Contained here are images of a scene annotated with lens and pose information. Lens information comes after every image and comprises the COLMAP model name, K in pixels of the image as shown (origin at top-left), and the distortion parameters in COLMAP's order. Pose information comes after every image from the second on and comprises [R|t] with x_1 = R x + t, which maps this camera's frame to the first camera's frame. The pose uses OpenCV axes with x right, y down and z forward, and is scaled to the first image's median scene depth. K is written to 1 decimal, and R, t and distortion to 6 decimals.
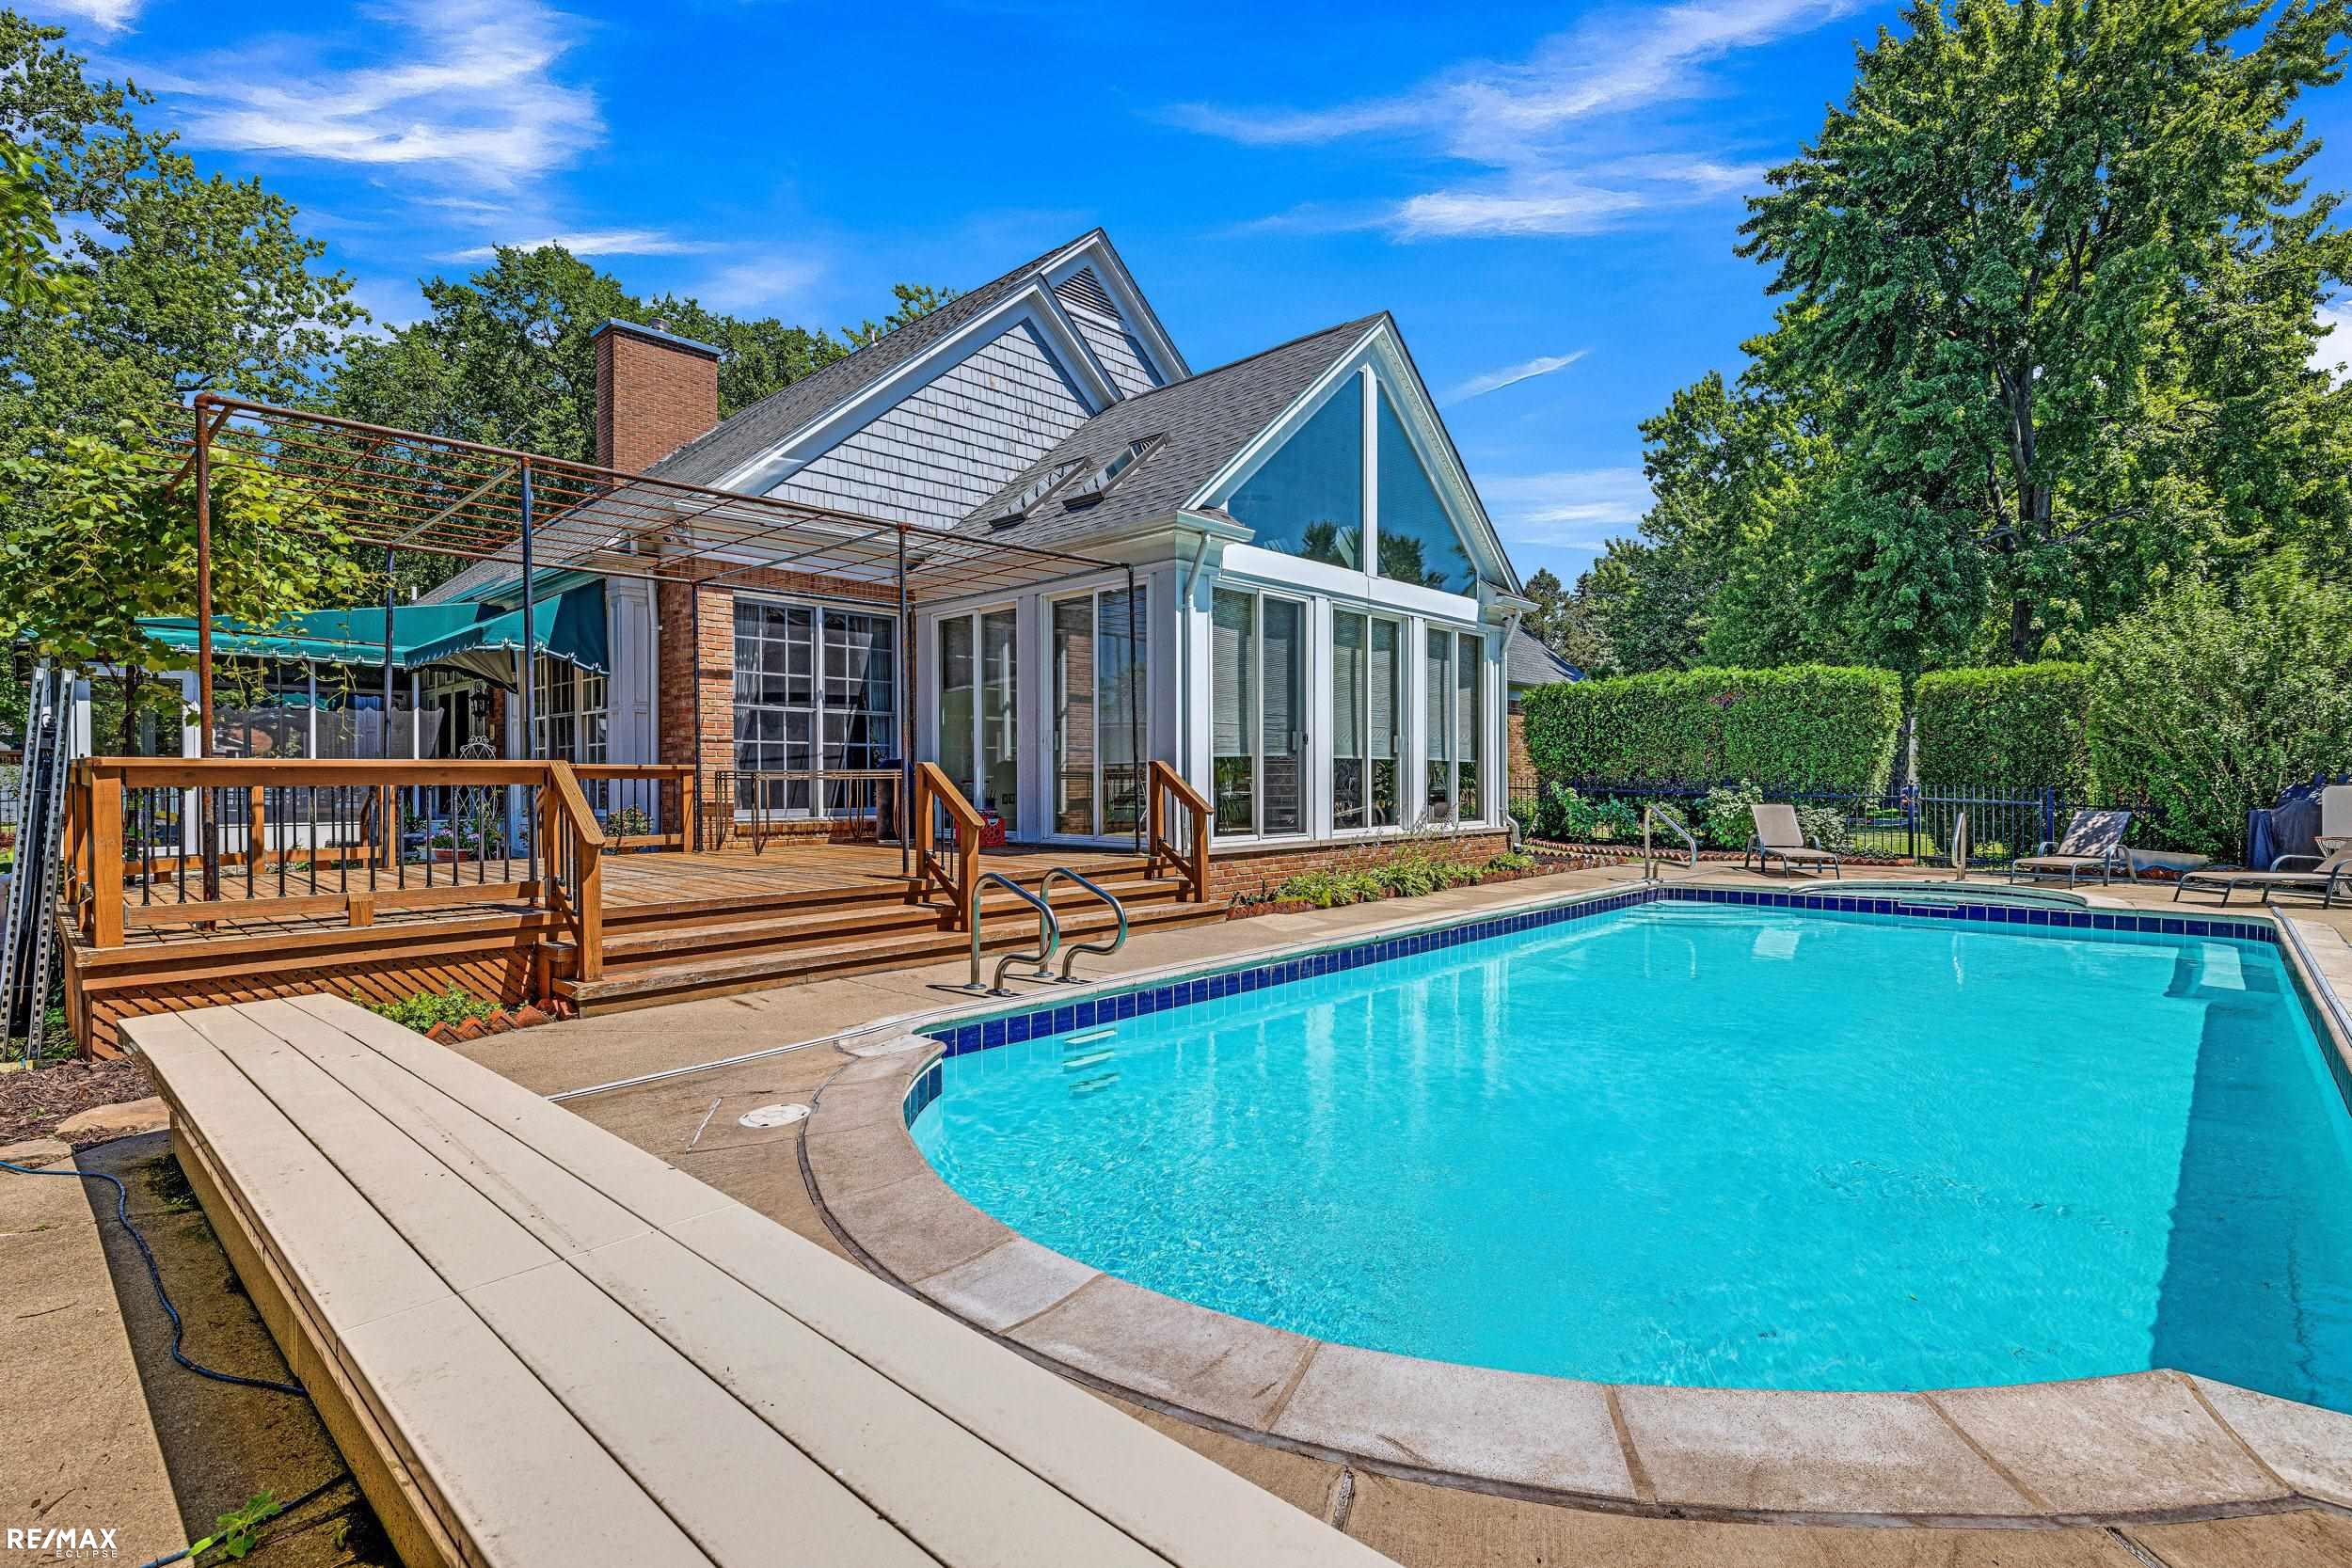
lens RADIAL K [[1132.7, 0, 1176.0], [0, 1132.7, 784.0], [0, 0, 1]] dist [-0.004795, -0.000551]
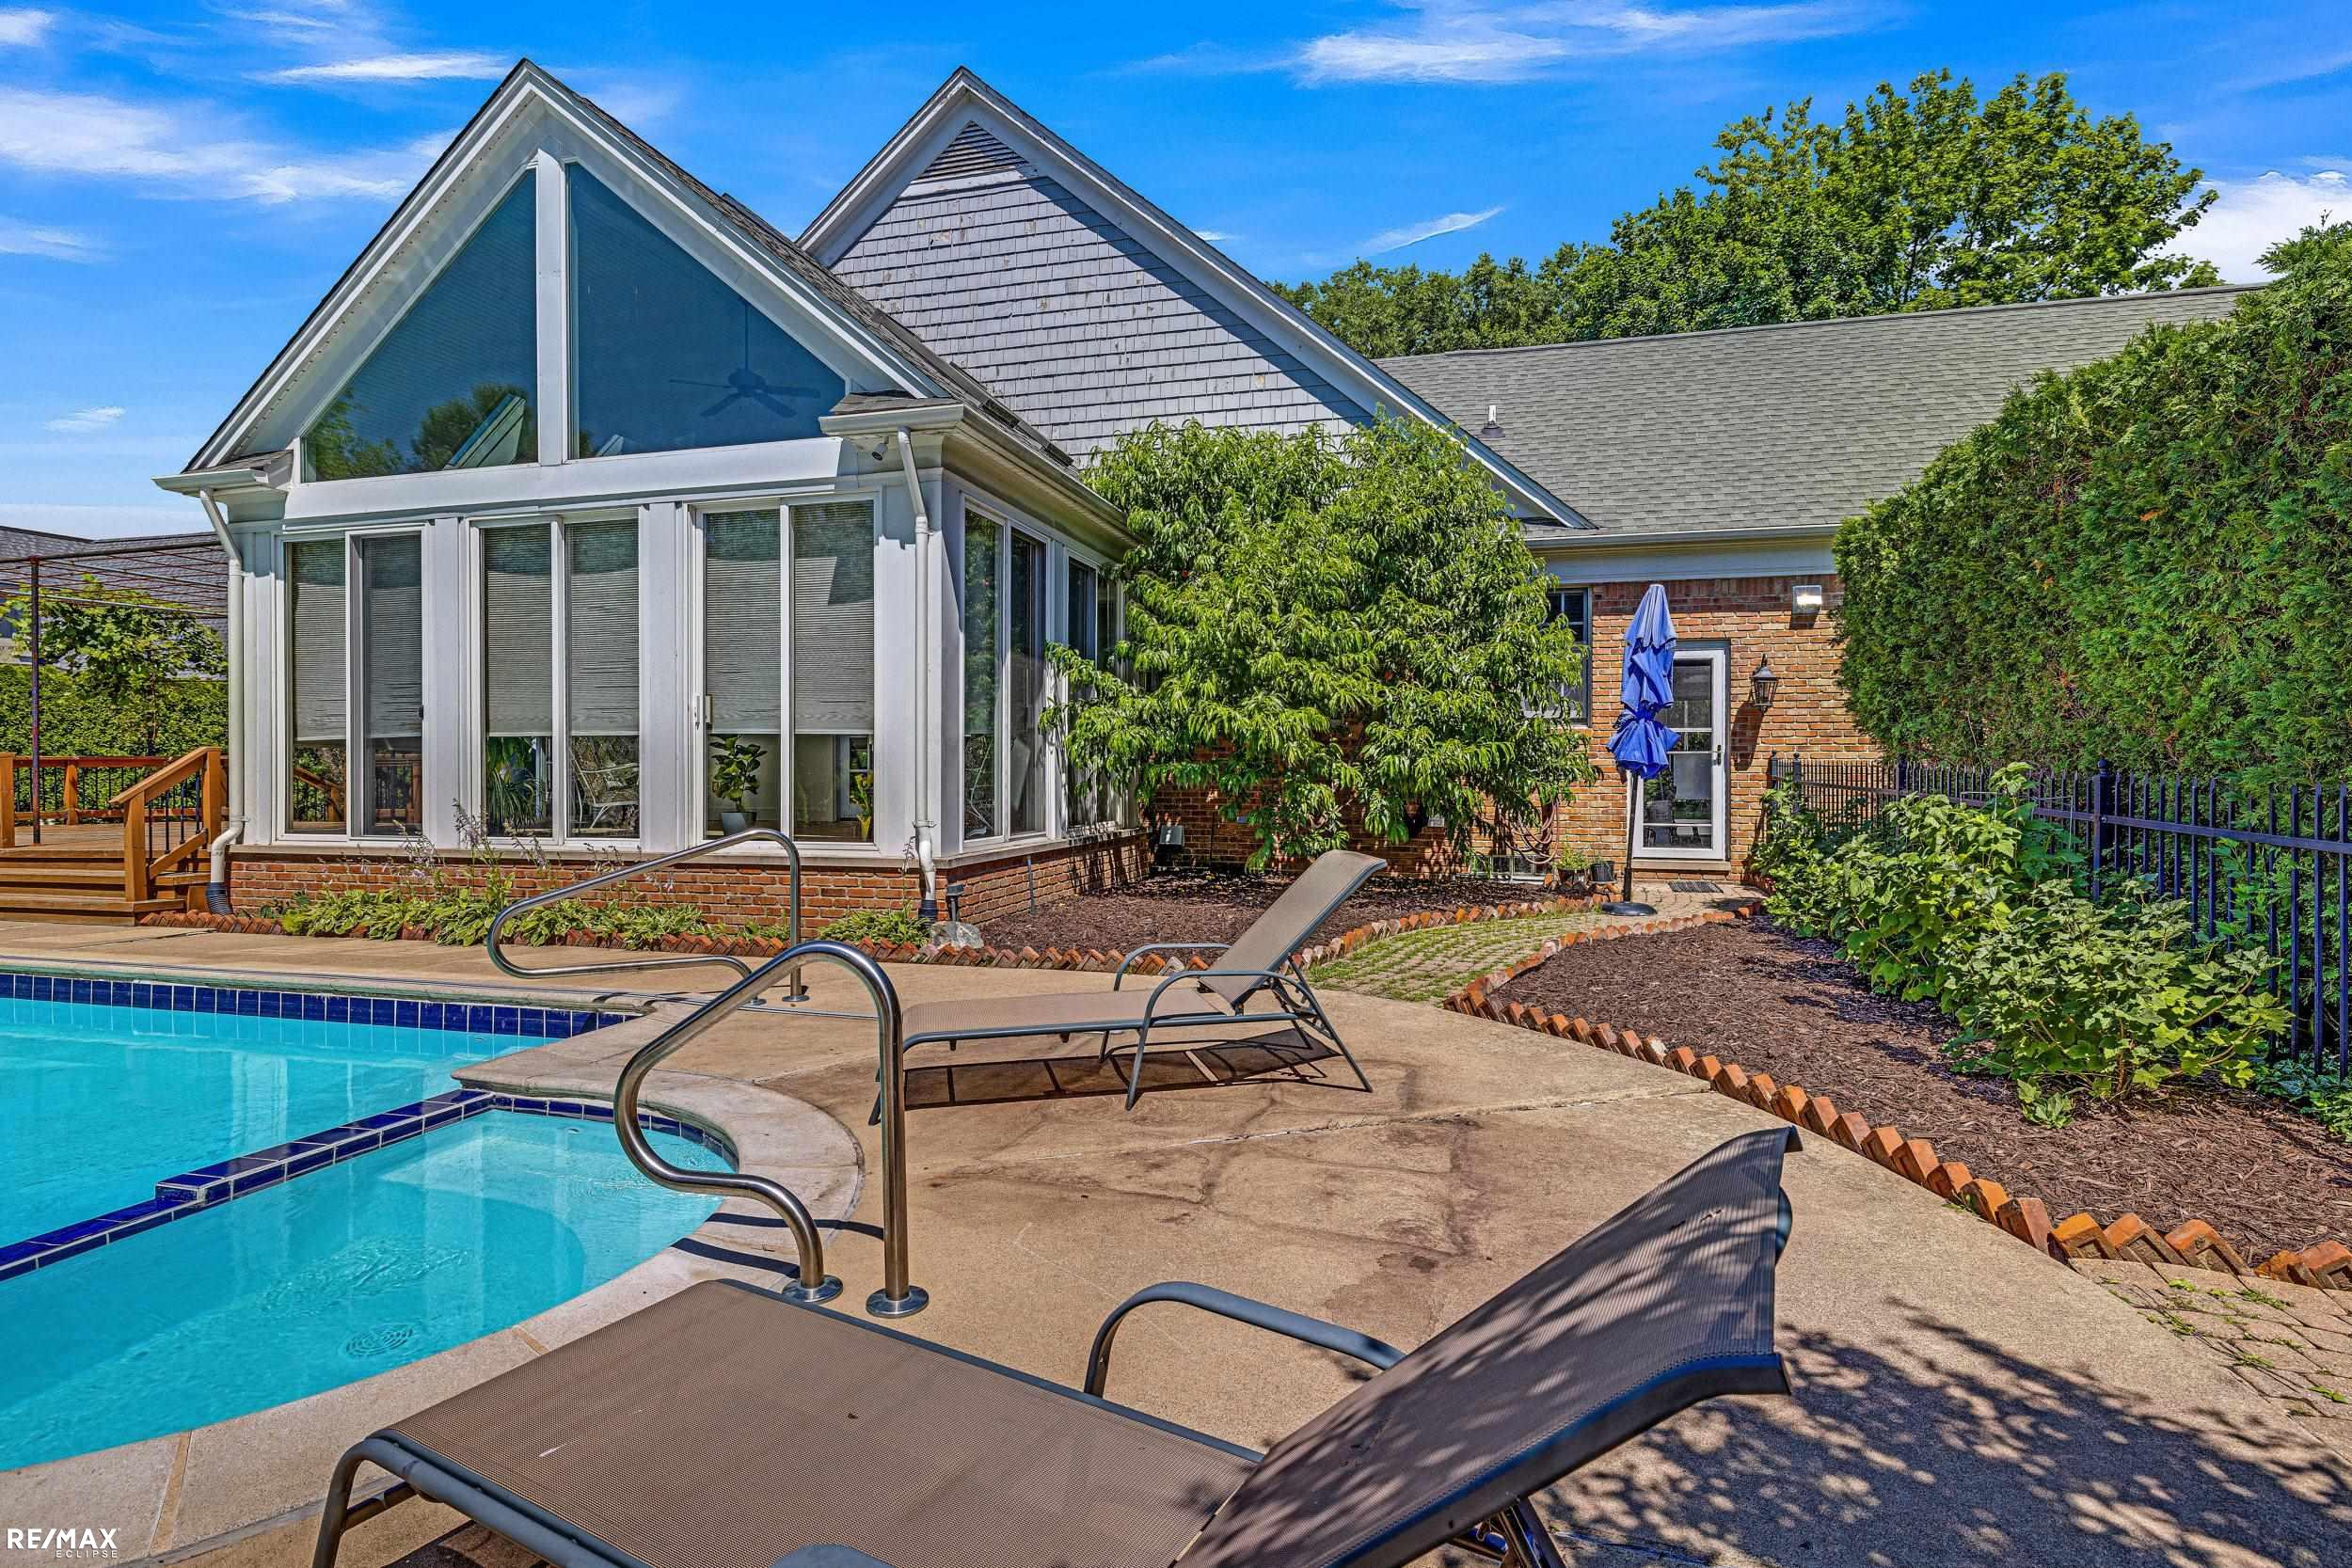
lens RADIAL K [[1132.7, 0, 1176.0], [0, 1132.7, 784.0], [0, 0, 1]] dist [-0.004795, -0.000551]
pose [[0.467654, 0.014803, -0.883788, 0.981596], [-0.002177, 0.999876, 0.015596, -0.004510], [0.883909, -0.005369, 0.467628, 1.054758]]
